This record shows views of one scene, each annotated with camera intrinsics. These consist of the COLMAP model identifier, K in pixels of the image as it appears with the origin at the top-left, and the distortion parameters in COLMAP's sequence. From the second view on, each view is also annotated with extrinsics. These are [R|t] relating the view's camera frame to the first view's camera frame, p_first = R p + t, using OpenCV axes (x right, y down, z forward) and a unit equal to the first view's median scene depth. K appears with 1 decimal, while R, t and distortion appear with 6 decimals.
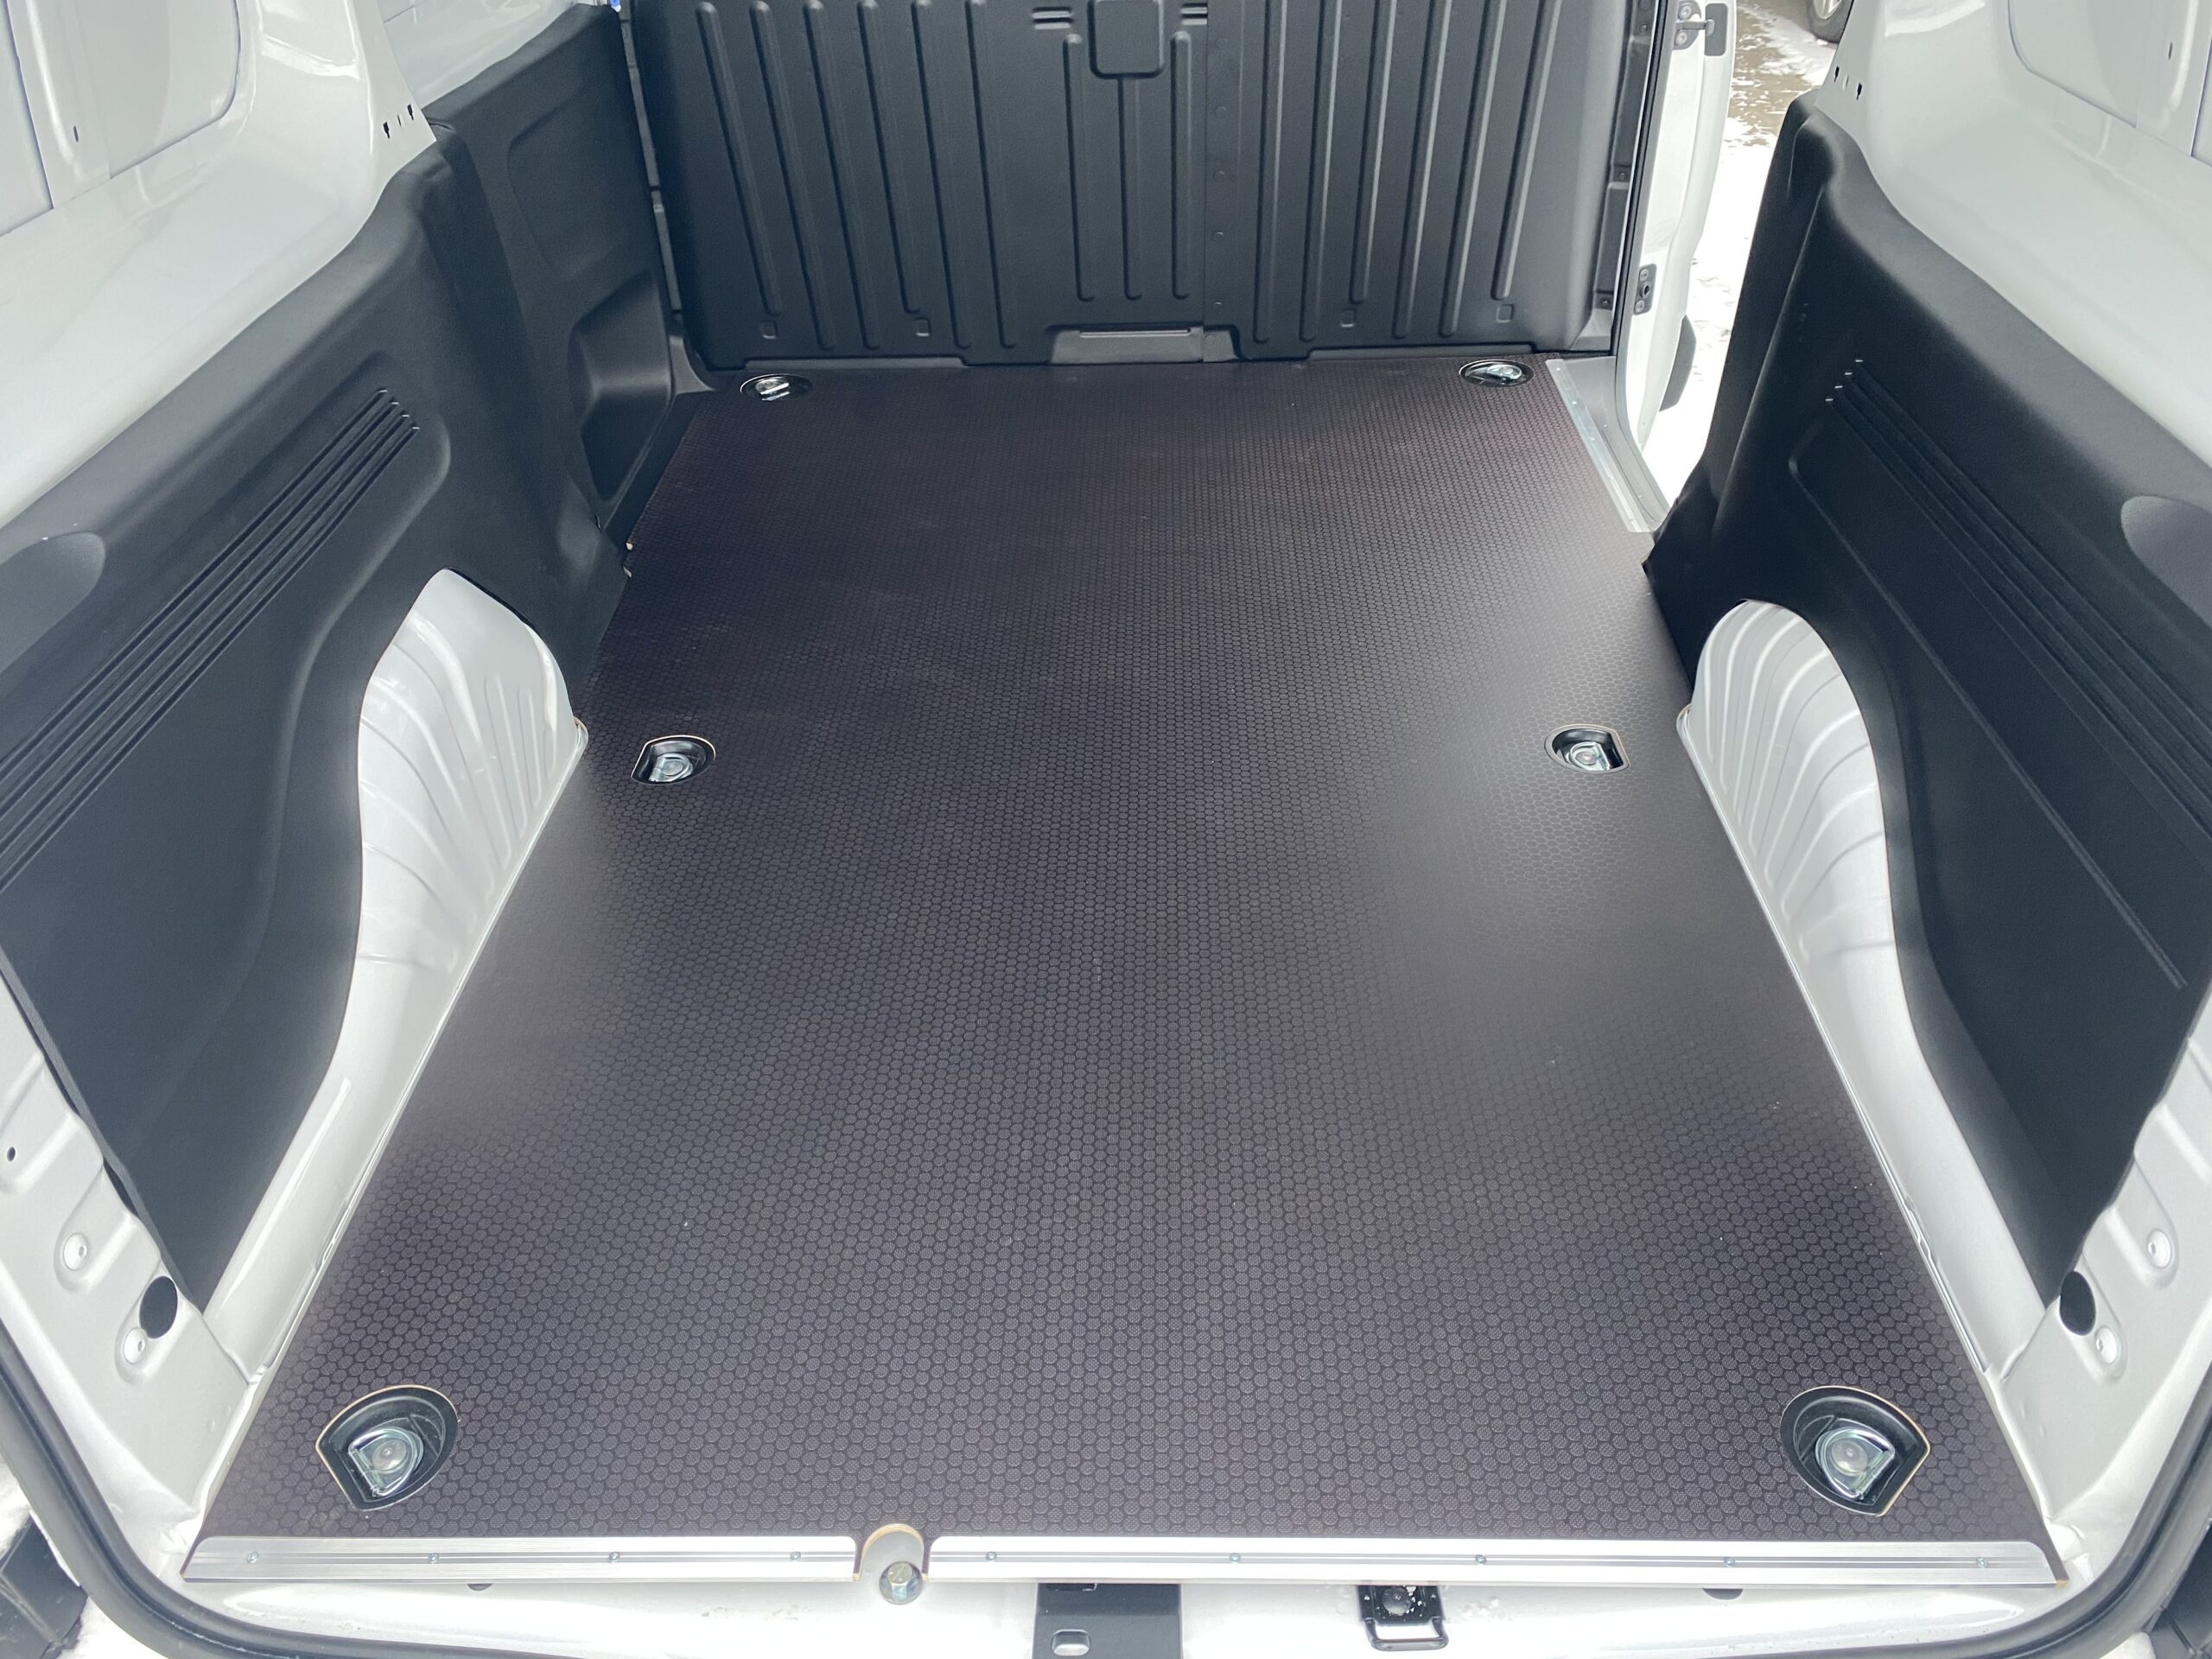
lens RADIAL K [[1666.1, 0, 1106.9], [0, 1666.1, 824.5], [0, 0, 1]] dist [0.024570, -0.016619]
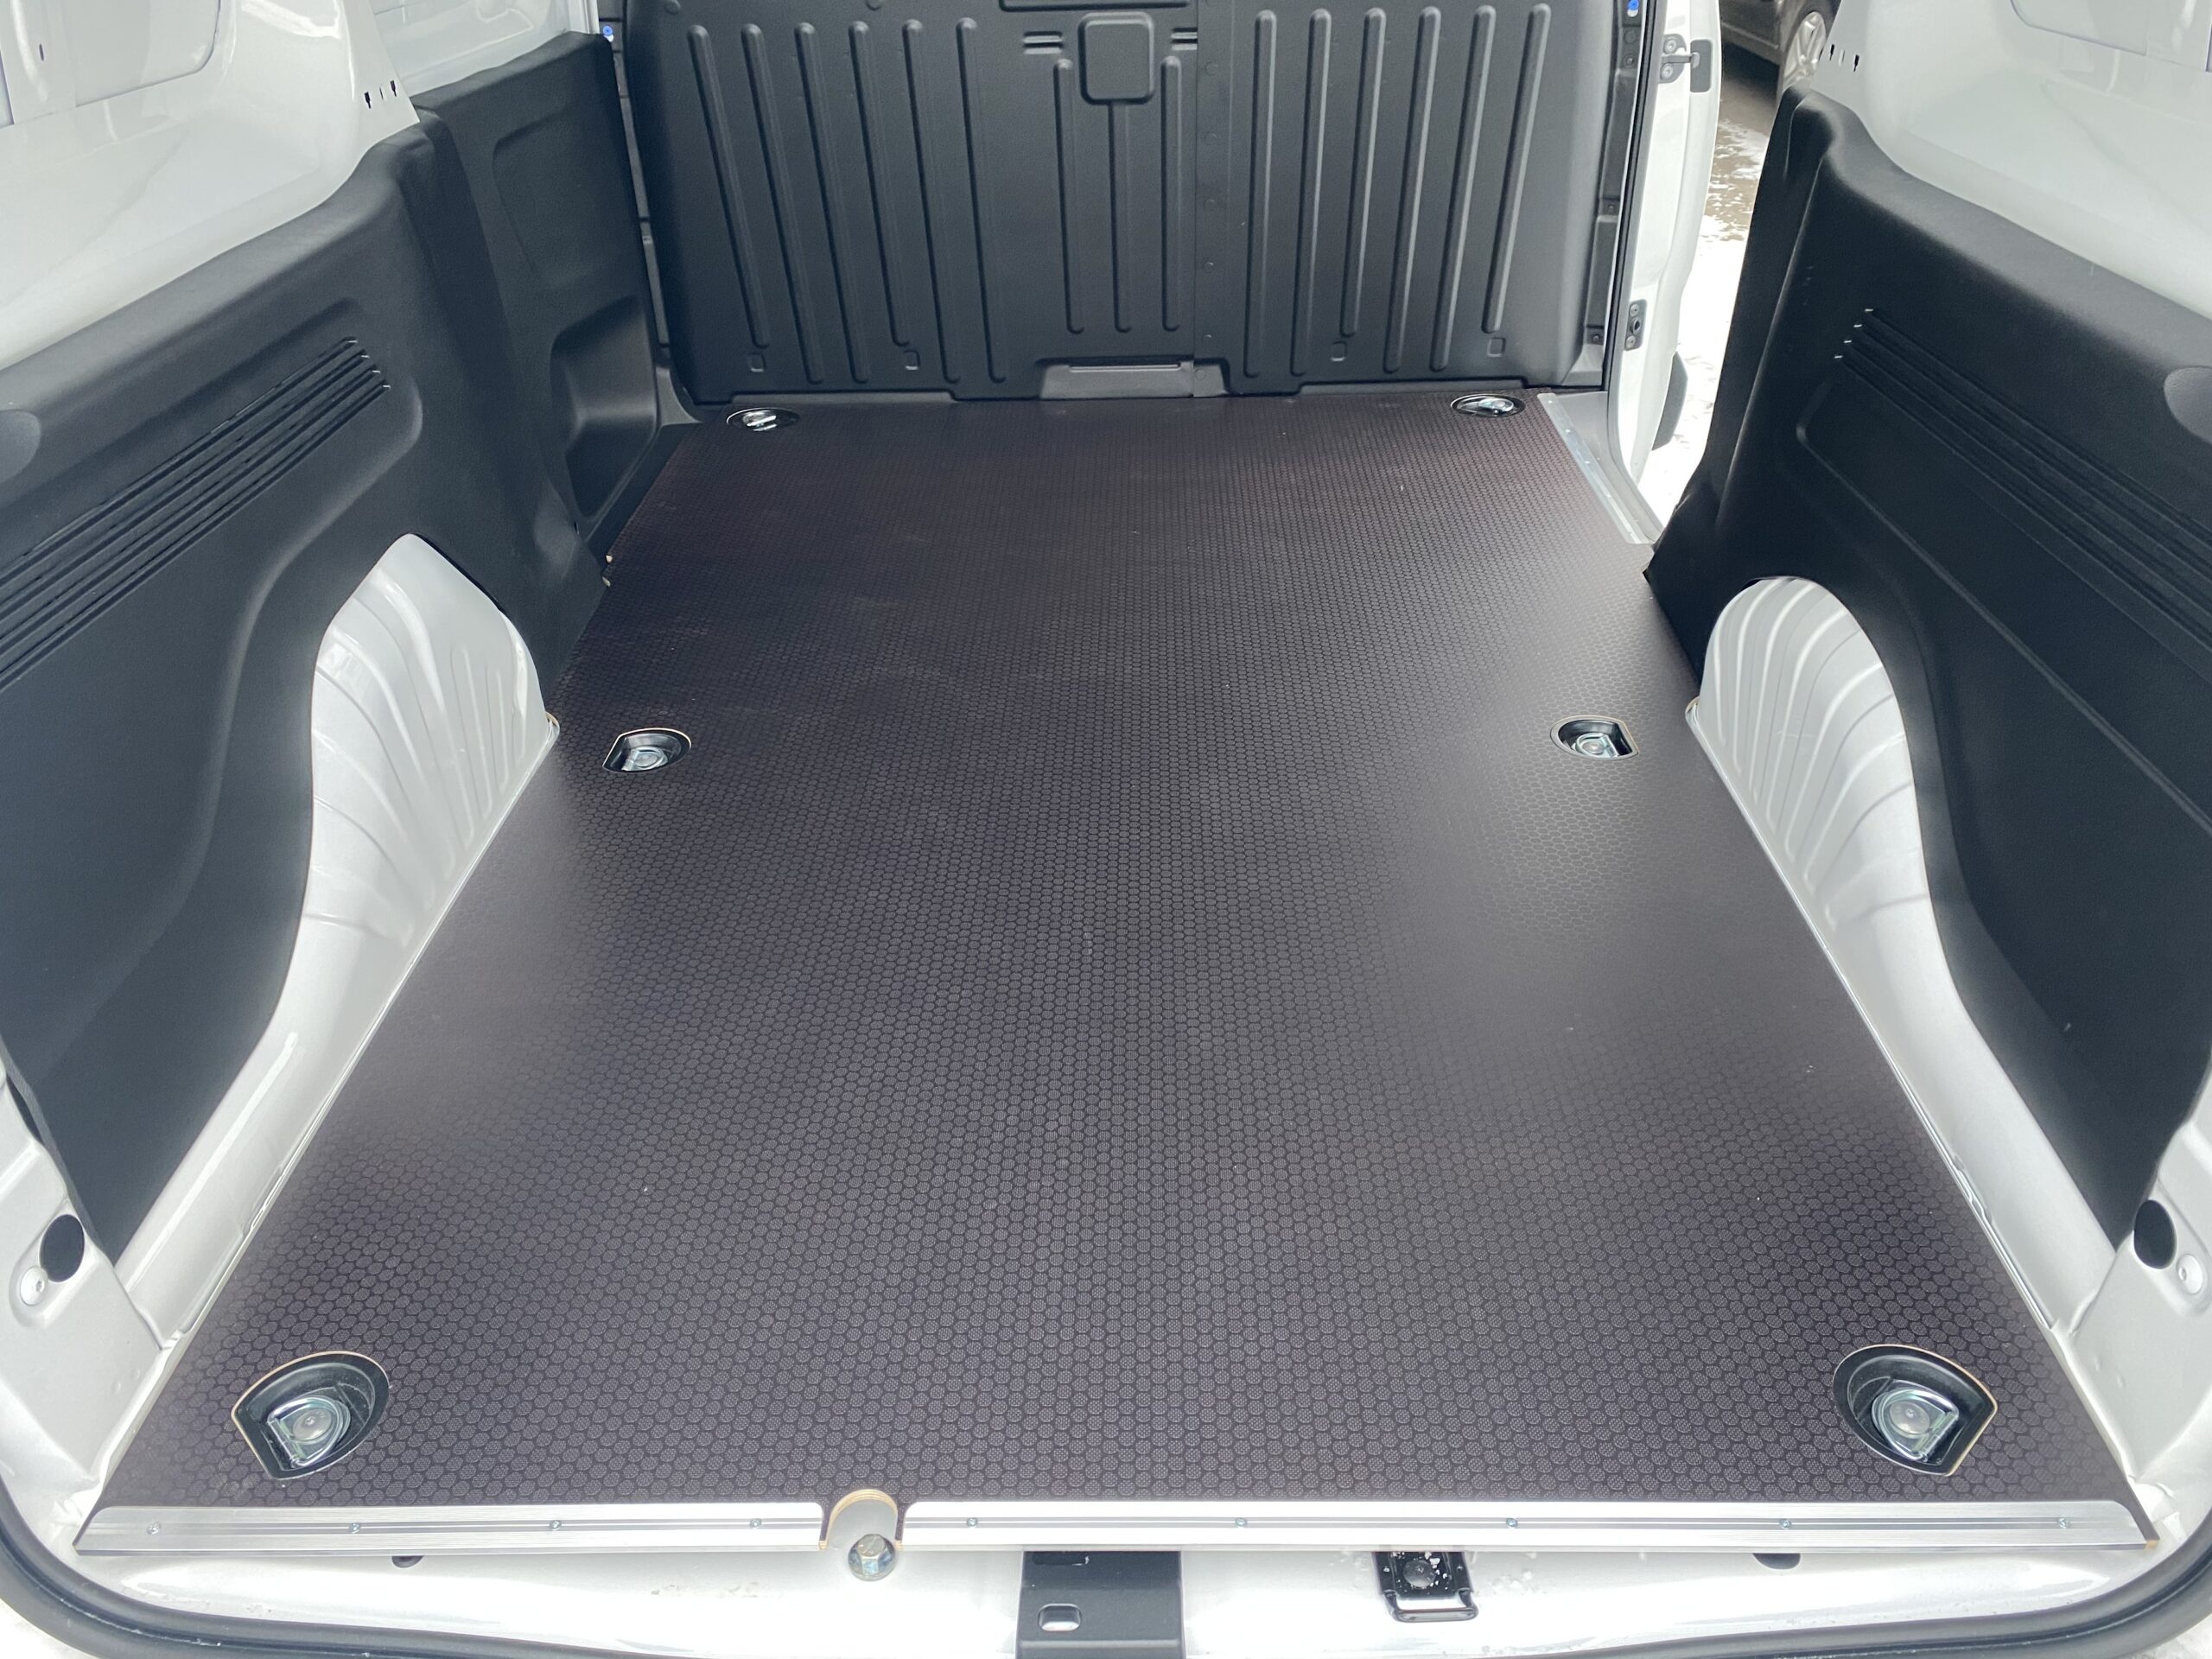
lens RADIAL K [[1666.1, 0, 1105.2], [0, 1666.1, 830.3], [0, 0, 1]] dist [0.024570, -0.016619]
pose [[0.999977, 0.000891, 0.006781, -0.002850], [-0.000380, 0.997185, -0.074984, 0.109436], [-0.006829, 0.074980, 0.997162, 0.056501]]
